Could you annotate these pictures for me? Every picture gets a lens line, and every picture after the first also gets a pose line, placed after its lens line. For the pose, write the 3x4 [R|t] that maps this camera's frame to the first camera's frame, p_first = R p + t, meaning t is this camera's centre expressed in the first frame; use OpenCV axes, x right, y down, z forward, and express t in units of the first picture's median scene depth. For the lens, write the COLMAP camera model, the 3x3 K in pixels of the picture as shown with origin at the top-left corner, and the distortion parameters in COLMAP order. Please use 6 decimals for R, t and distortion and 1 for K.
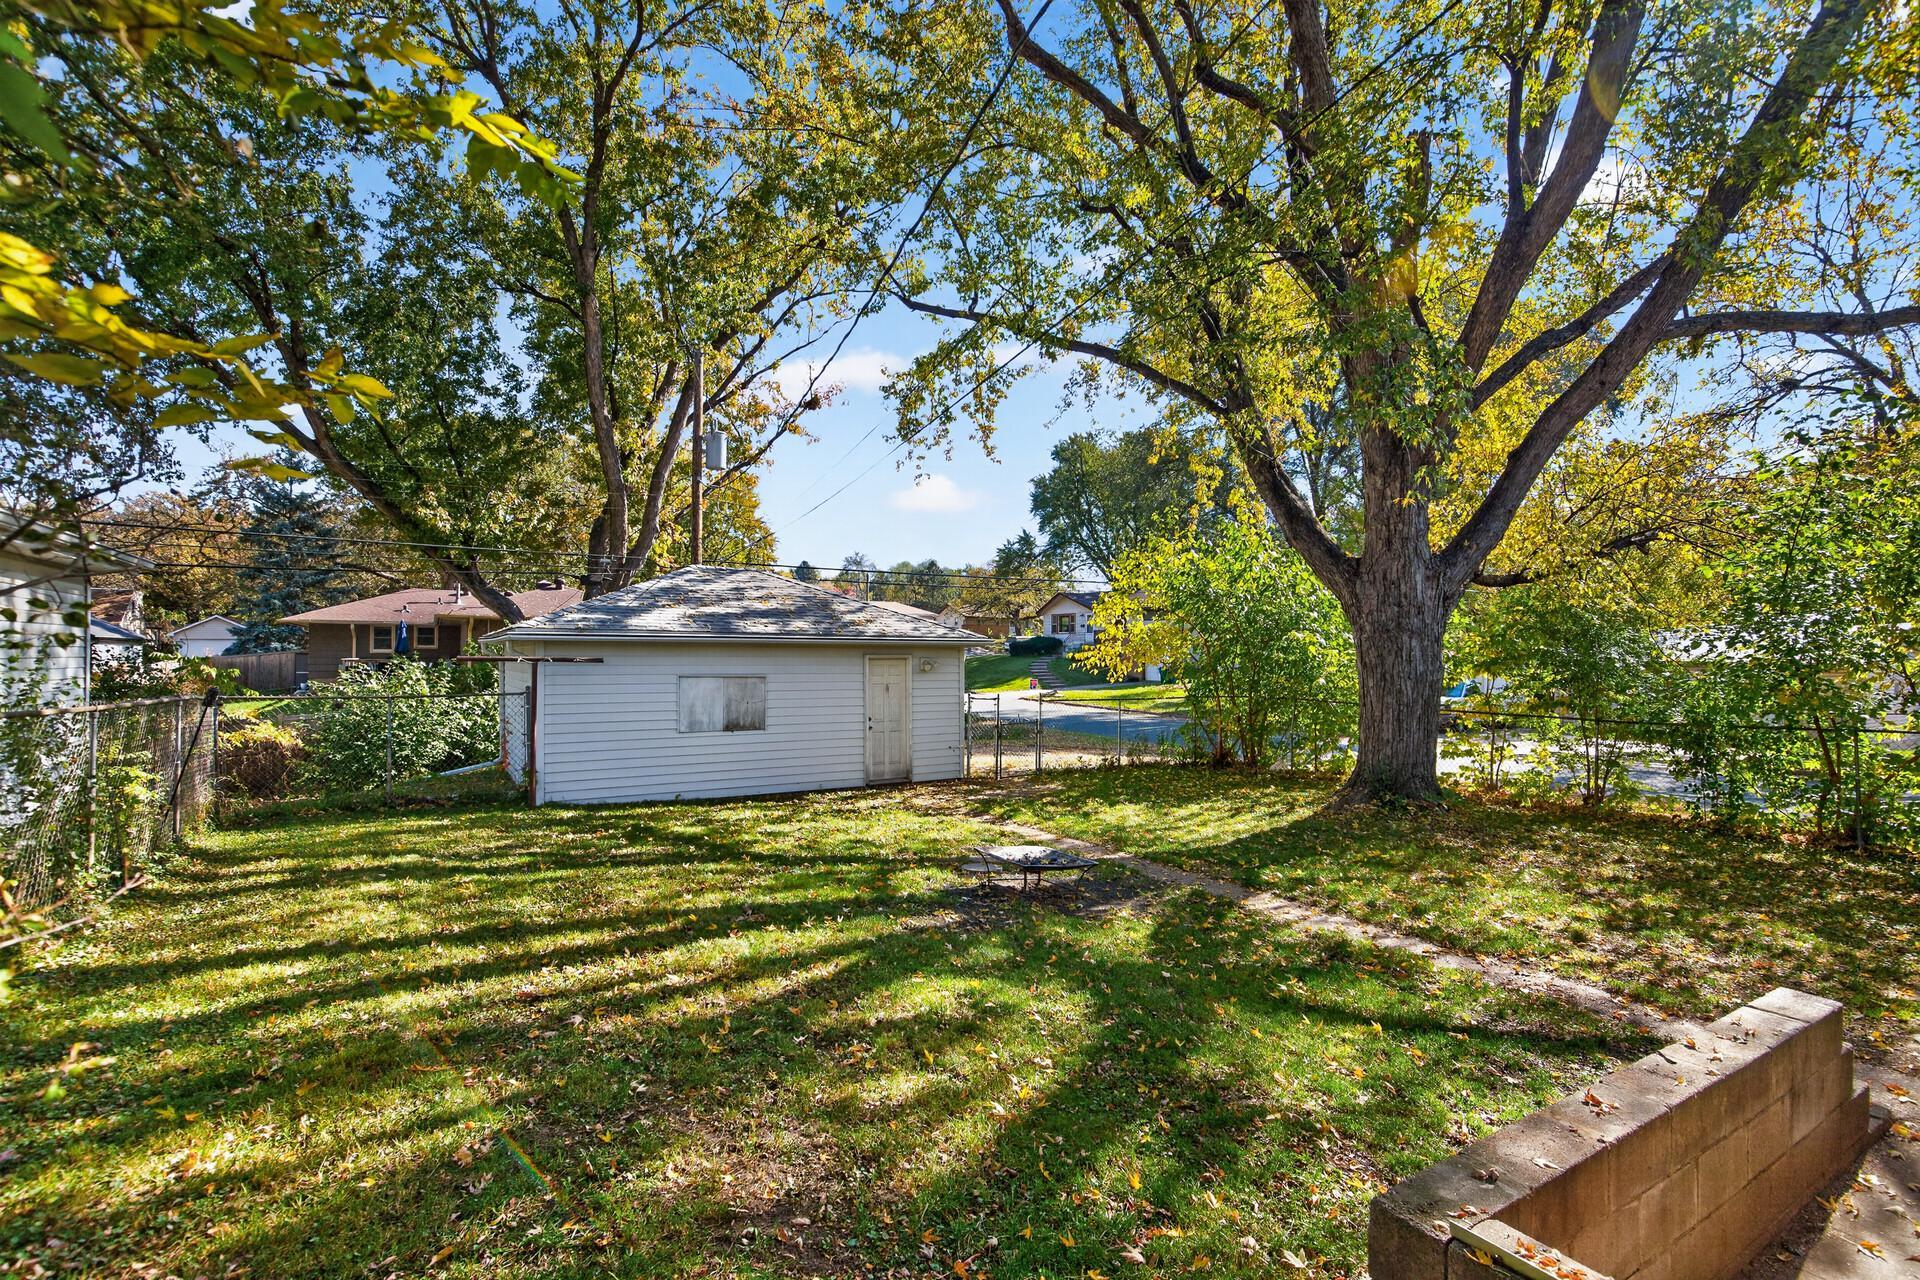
lens RADIAL K [[862.8, 0, 960.0], [0, 862.8, 640.0], [0, 0, 1]] dist [0.001125, 0.000811]
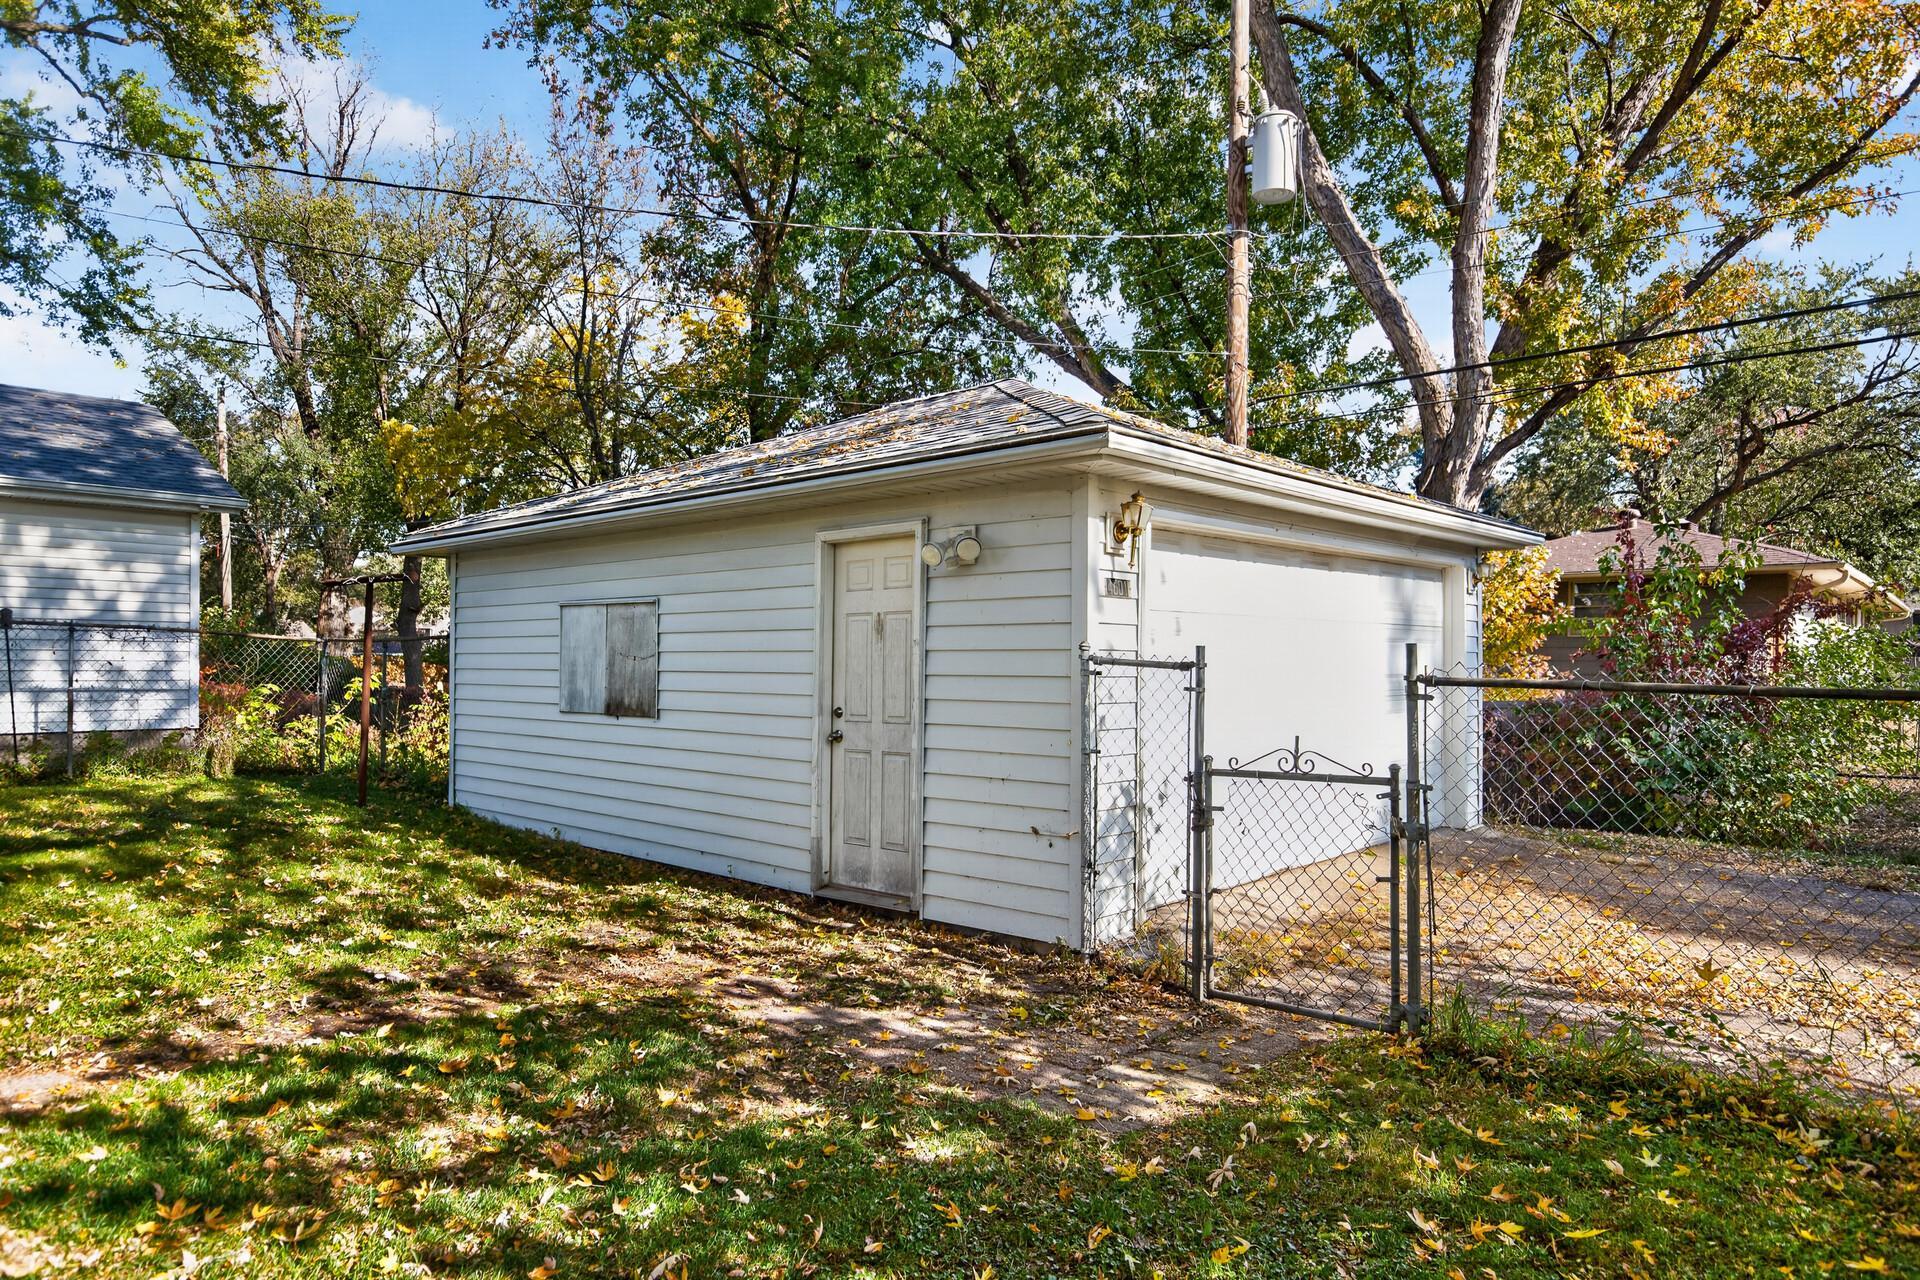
lens RADIAL K [[1174.5, 0, 960.0], [0, 1174.5, 640.0], [0, 0, 1]] dist [-0.001898, -0.000406]
pose [[0.274357, -0.022868, -0.961356, 0.432060], [0.006698, 0.999738, -0.021870, 0.080211], [0.961605, -0.000439, 0.274438, 1.024435]]
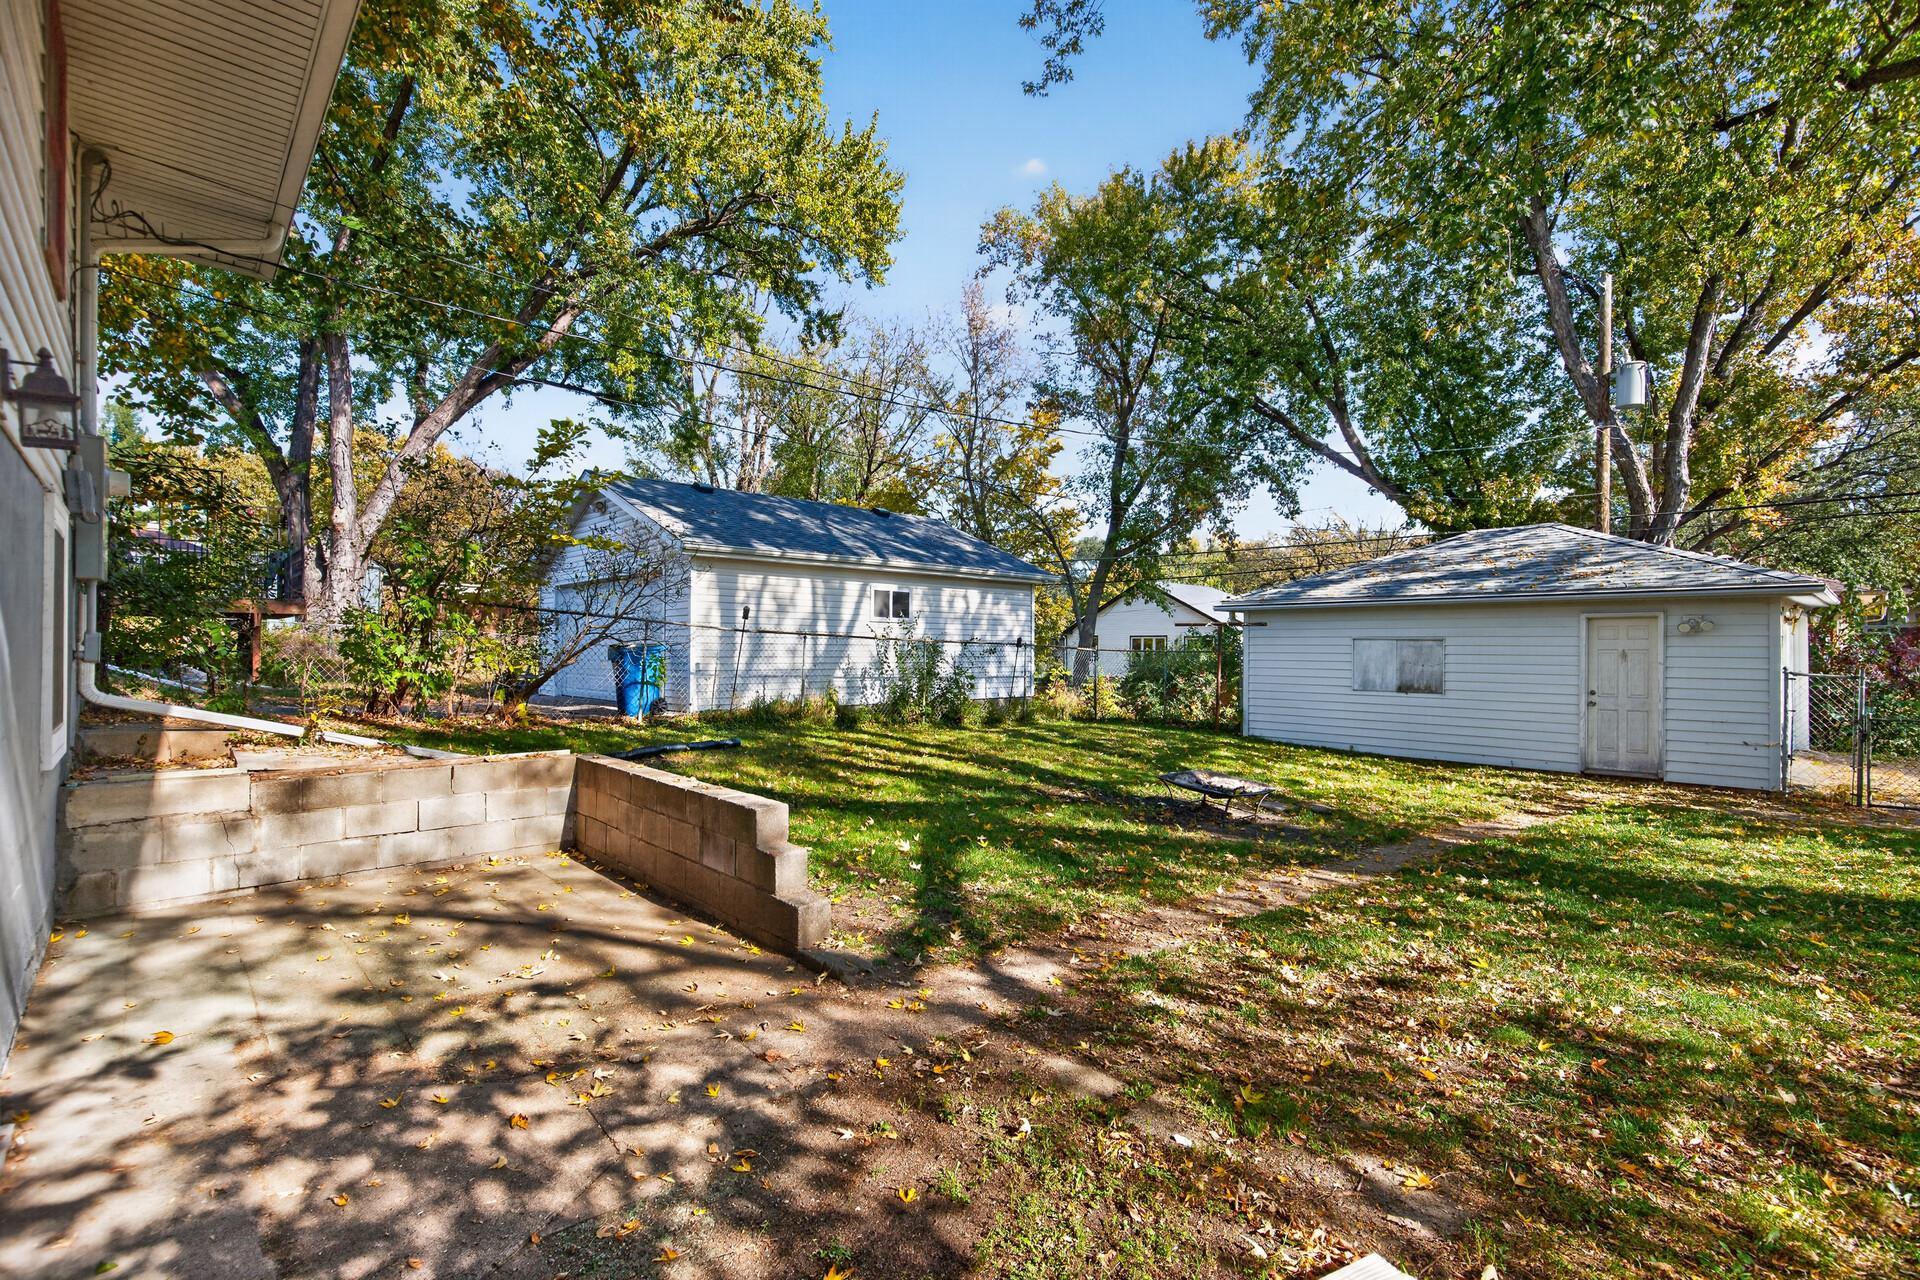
lens RADIAL K [[862.8, 0, 960.0], [0, 862.8, 640.0], [0, 0, 1]] dist [0.001125, 0.000811]
pose [[0.210143, -0.005586, -0.977655, 0.642188], [0.011800, 0.999925, -0.003177, 0.041056], [0.977599, -0.010868, 0.210193, 0.270147]]
